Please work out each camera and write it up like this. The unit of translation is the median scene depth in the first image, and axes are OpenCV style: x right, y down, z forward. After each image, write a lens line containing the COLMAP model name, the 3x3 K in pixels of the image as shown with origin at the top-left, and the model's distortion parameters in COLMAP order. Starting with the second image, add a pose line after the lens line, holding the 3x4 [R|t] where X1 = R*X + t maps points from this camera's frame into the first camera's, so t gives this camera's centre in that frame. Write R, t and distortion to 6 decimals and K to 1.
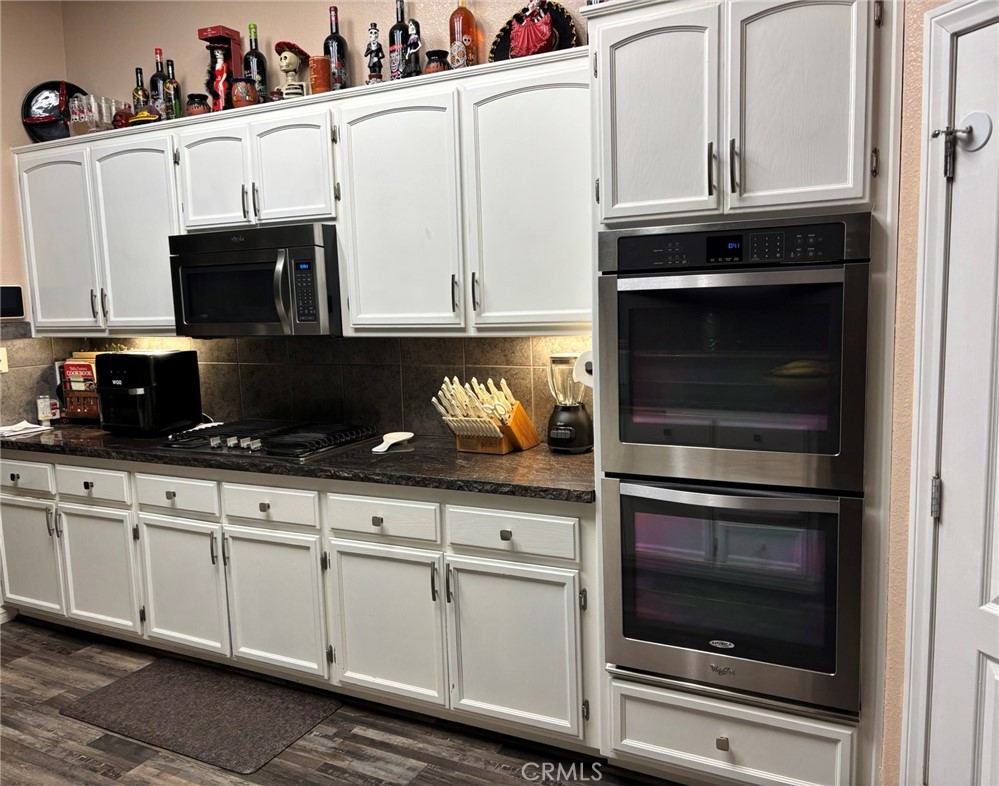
lens RADIAL K [[821.5, 0, 499.5], [0, 821.5, 393.0], [0, 0, 1]] dist [0.053476, -0.000720]
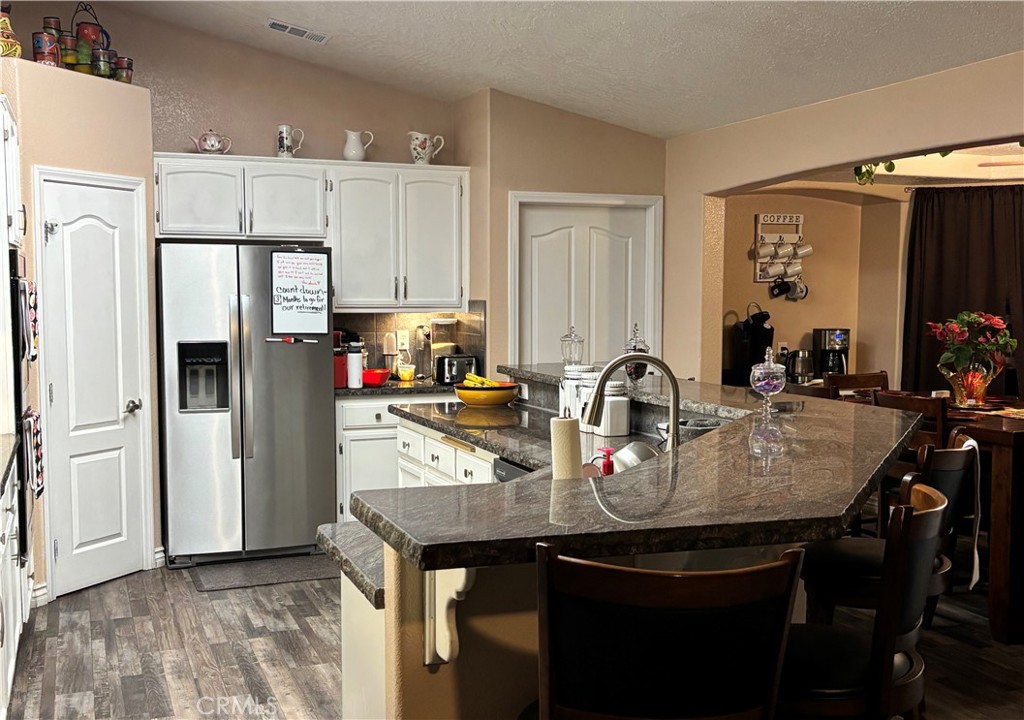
lens RADIAL K [[1103.2, 0, 489.7], [0, 1103.2, 405.3], [0, 0, 1]] dist [0.006690, -0.043561]
pose [[-0.744438, -0.043093, 0.666300, -1.571242], [0.094109, 0.981181, 0.168604, -0.153310], [-0.661027, 0.188221, -0.726372, 1.673545]]
